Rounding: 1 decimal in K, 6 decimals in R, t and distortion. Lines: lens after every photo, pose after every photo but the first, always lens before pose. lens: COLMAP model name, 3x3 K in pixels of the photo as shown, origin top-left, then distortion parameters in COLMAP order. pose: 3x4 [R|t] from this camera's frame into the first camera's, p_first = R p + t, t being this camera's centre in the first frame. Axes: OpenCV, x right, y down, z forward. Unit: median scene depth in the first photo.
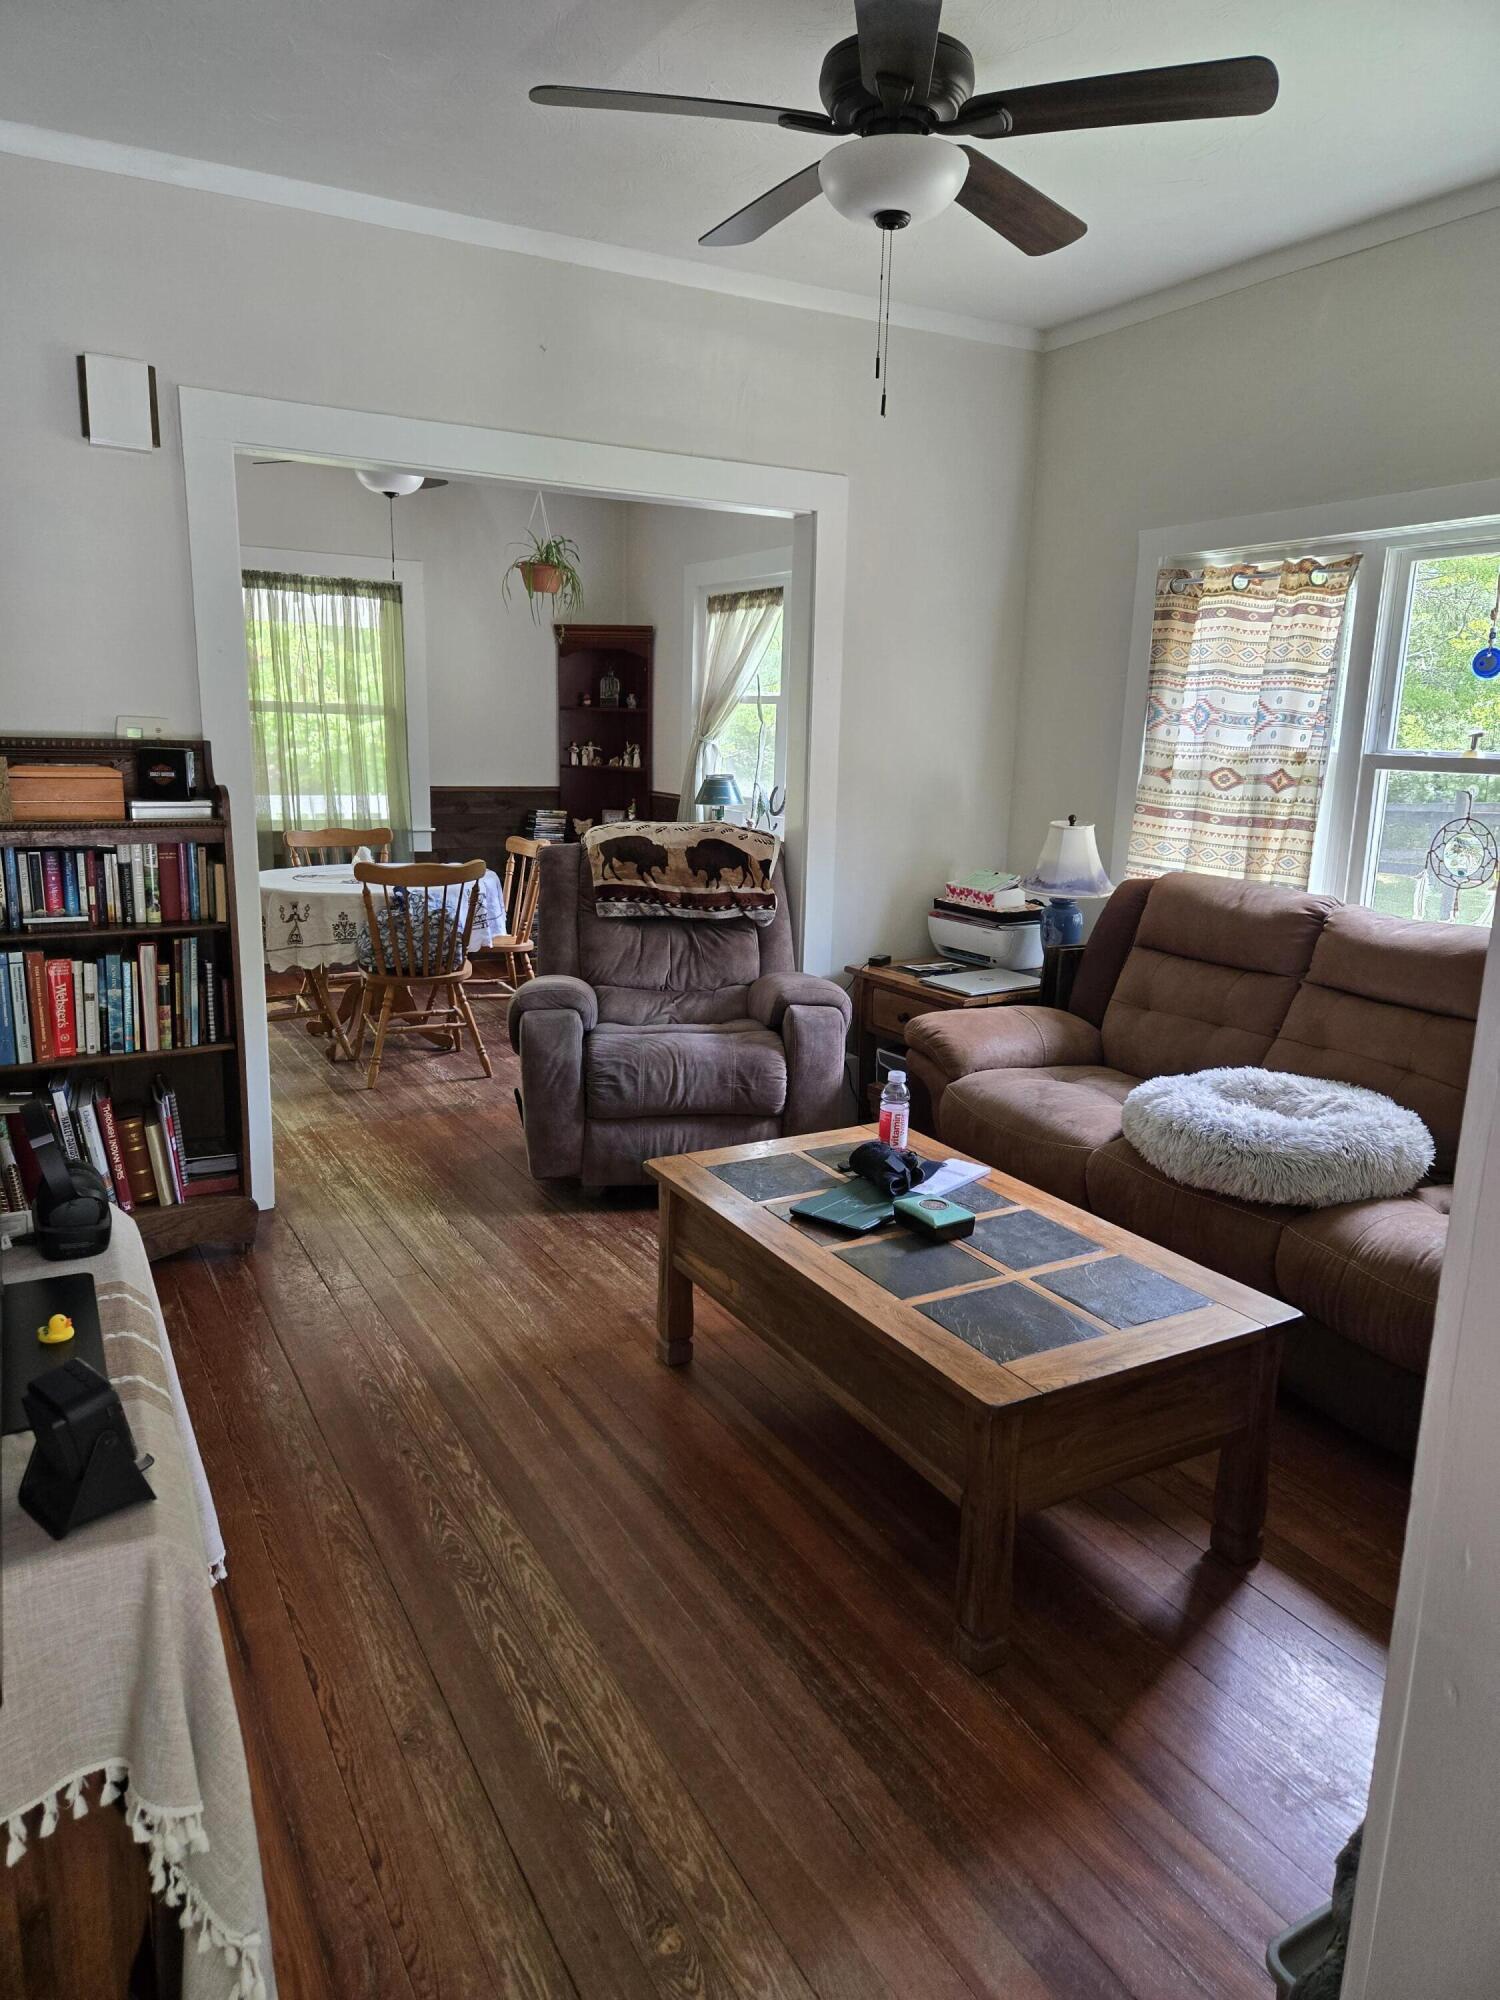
lens RADIAL K [[1349.1, 0, 760.6], [0, 1349.1, 994.6], [0, 0, 1]] dist [0.064350, -0.053852]
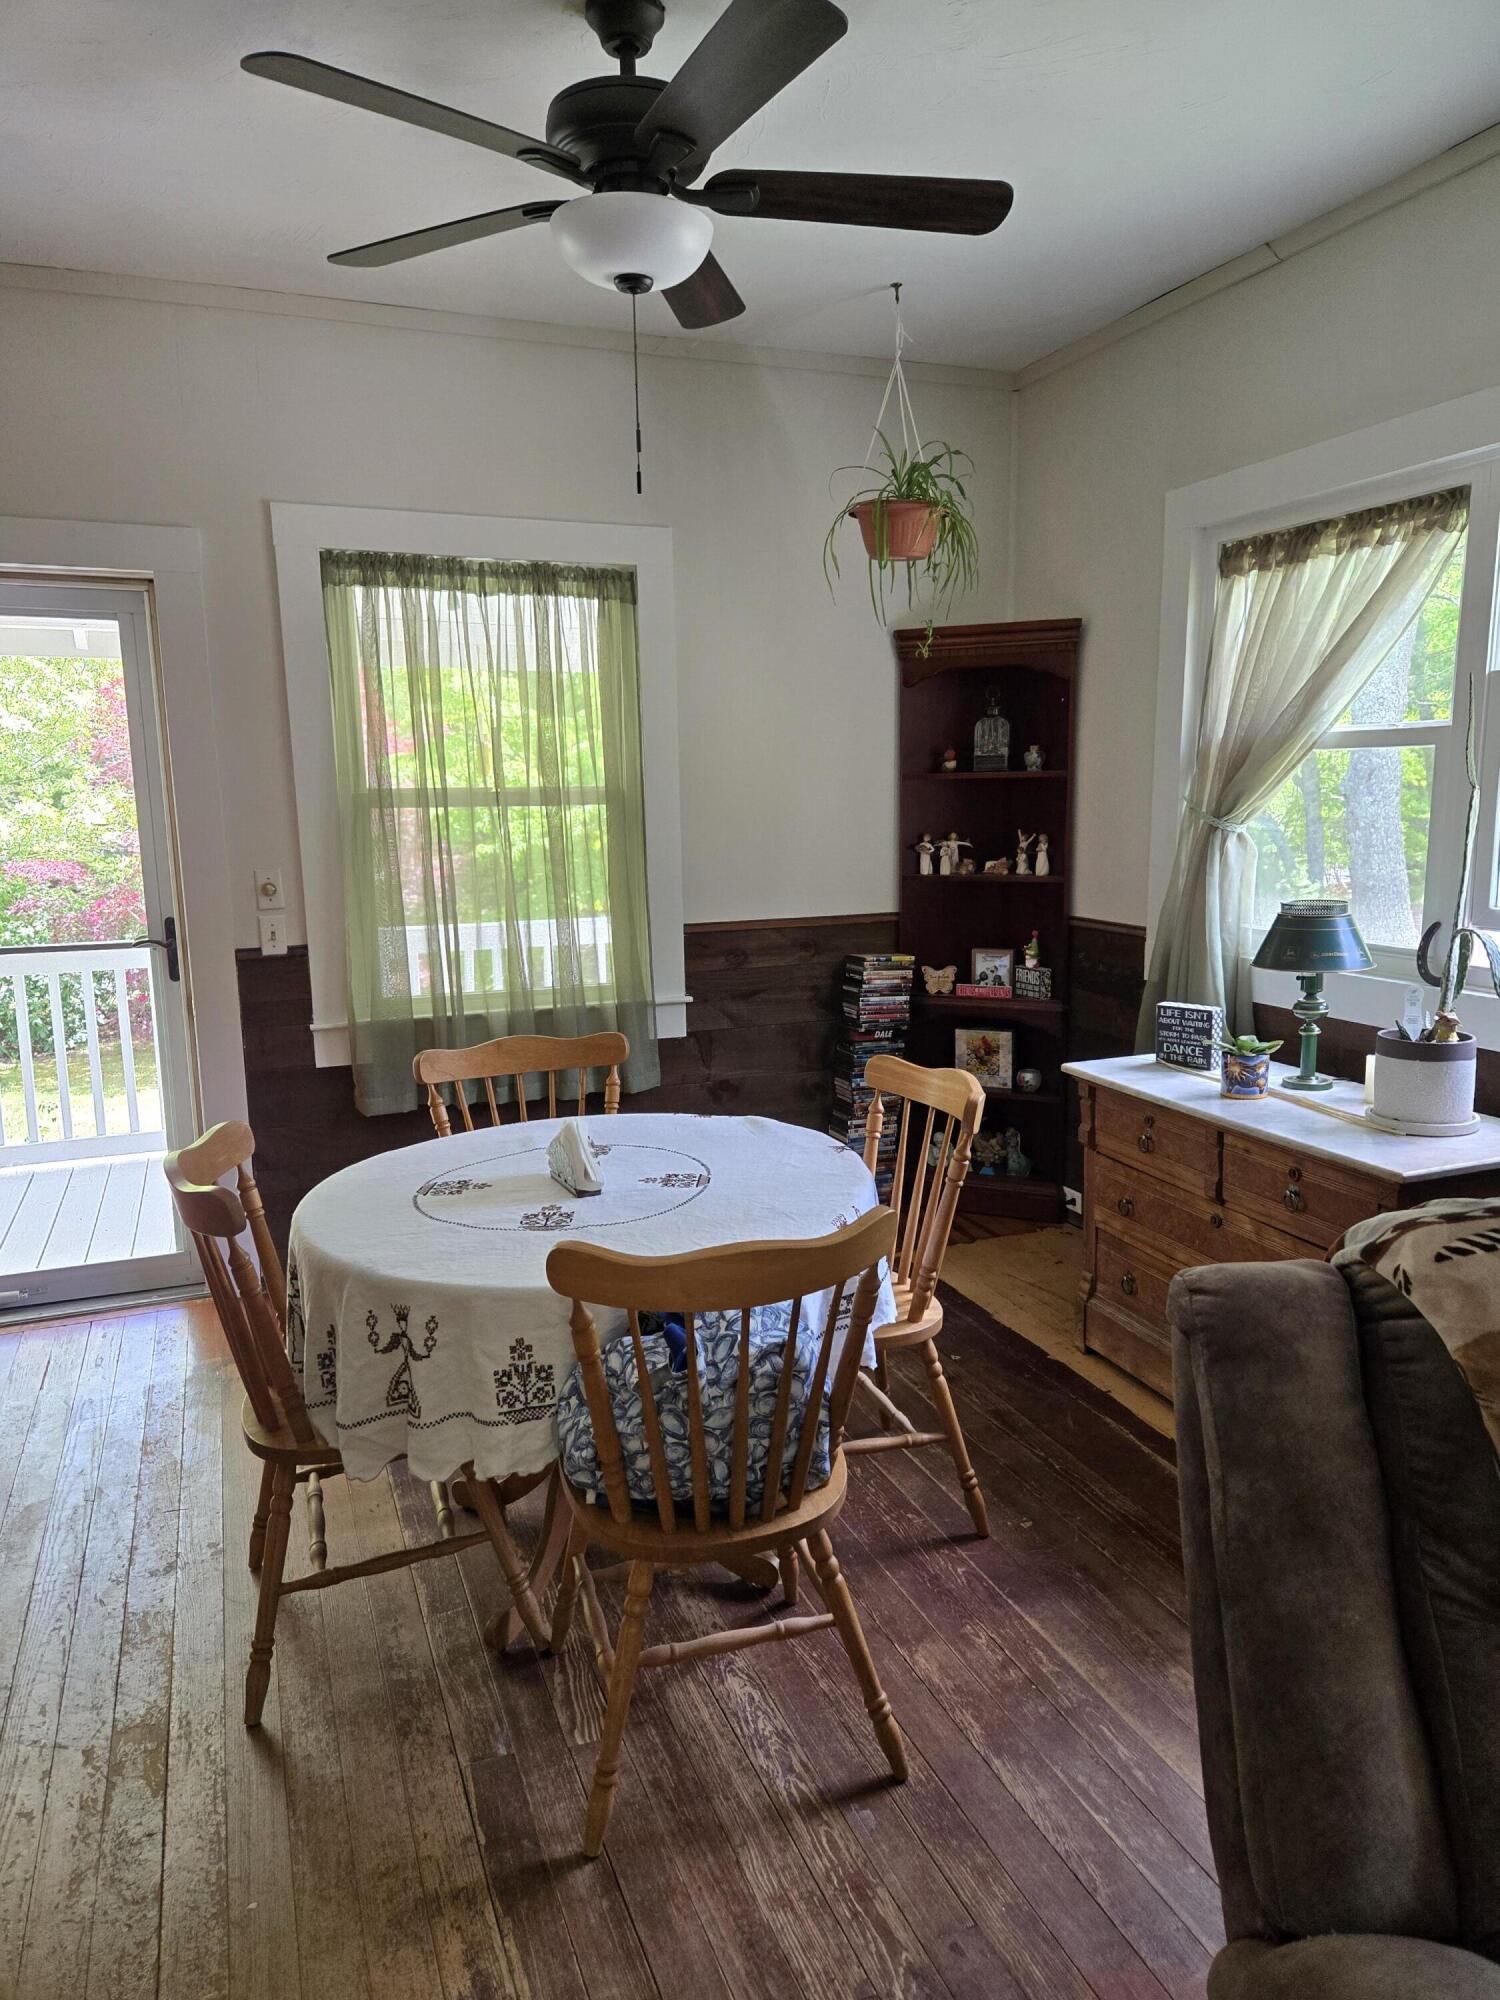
lens RADIAL K [[1349.1, 0, 754.5], [0, 1349.1, 1008.1], [0, 0, 1]] dist [0.064350, -0.053852]
pose [[0.988794, -0.016417, -0.148381, -0.139997], [0.011179, 0.999287, -0.036070, -0.104341], [0.148867, 0.034007, 0.988272, 0.477514]]
